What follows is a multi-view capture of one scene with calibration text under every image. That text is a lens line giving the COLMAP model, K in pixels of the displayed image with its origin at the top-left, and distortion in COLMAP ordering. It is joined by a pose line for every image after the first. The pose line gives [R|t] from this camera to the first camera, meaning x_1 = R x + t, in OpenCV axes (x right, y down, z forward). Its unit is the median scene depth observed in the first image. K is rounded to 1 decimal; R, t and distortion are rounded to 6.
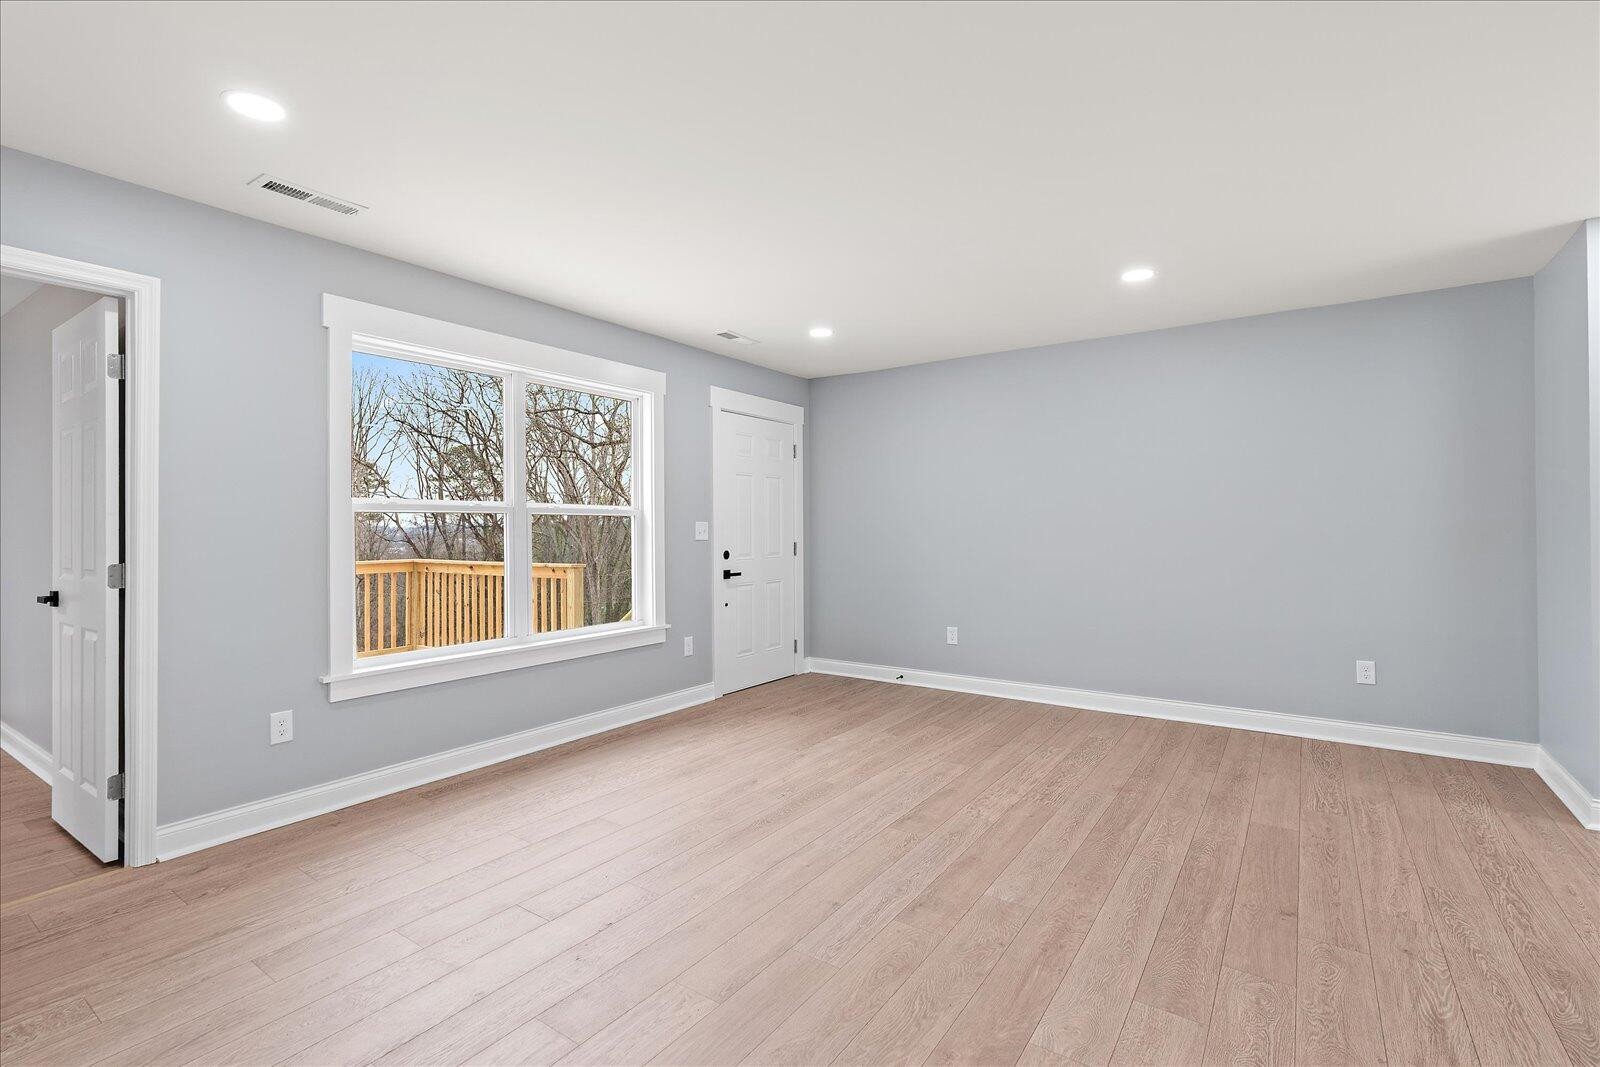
lens RADIAL K [[731.2, 0, 800.0], [0, 731.2, 533.5], [0, 0, 1]] dist [0.000956, 0.000184]
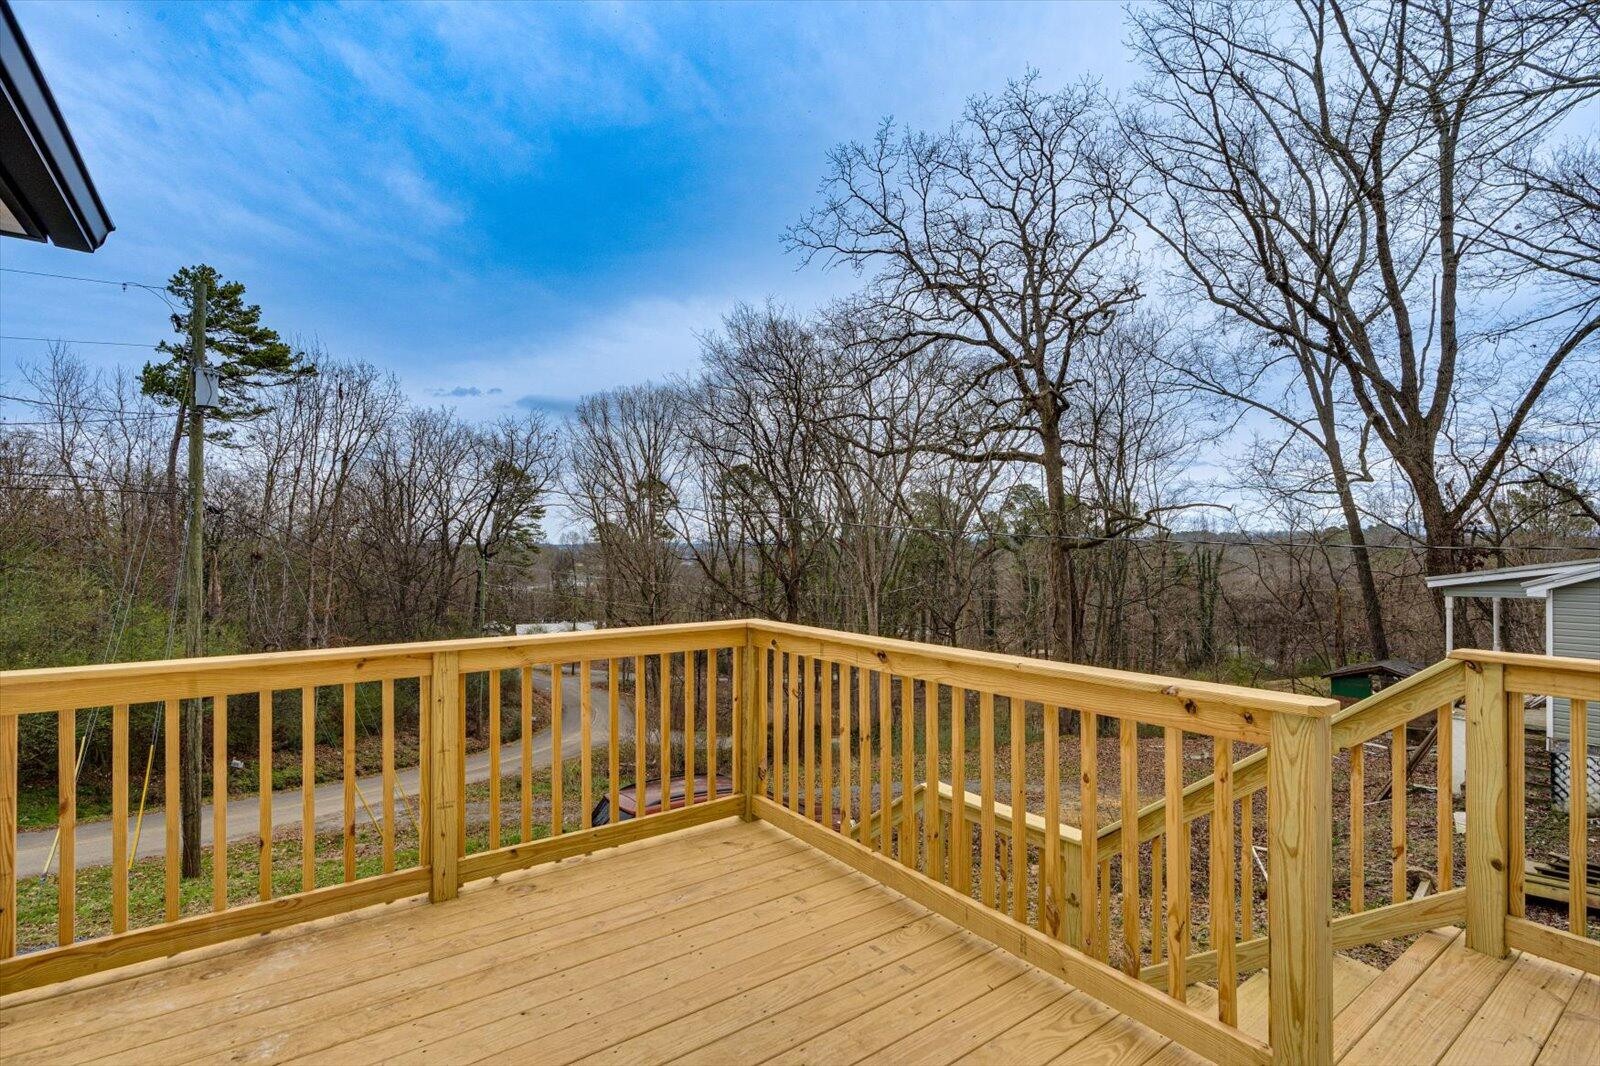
lens RADIAL K [[731.2, 0, 800.0], [0, 731.2, 533.0], [0, 0, 1]] dist [0.000956, 0.000184]
pose [[0.940414, -0.014367, -0.339729, -0.064723], [0.008136, 0.999772, -0.019758, -0.003207], [0.339936, 0.015816, 0.940316, 0.108221]]
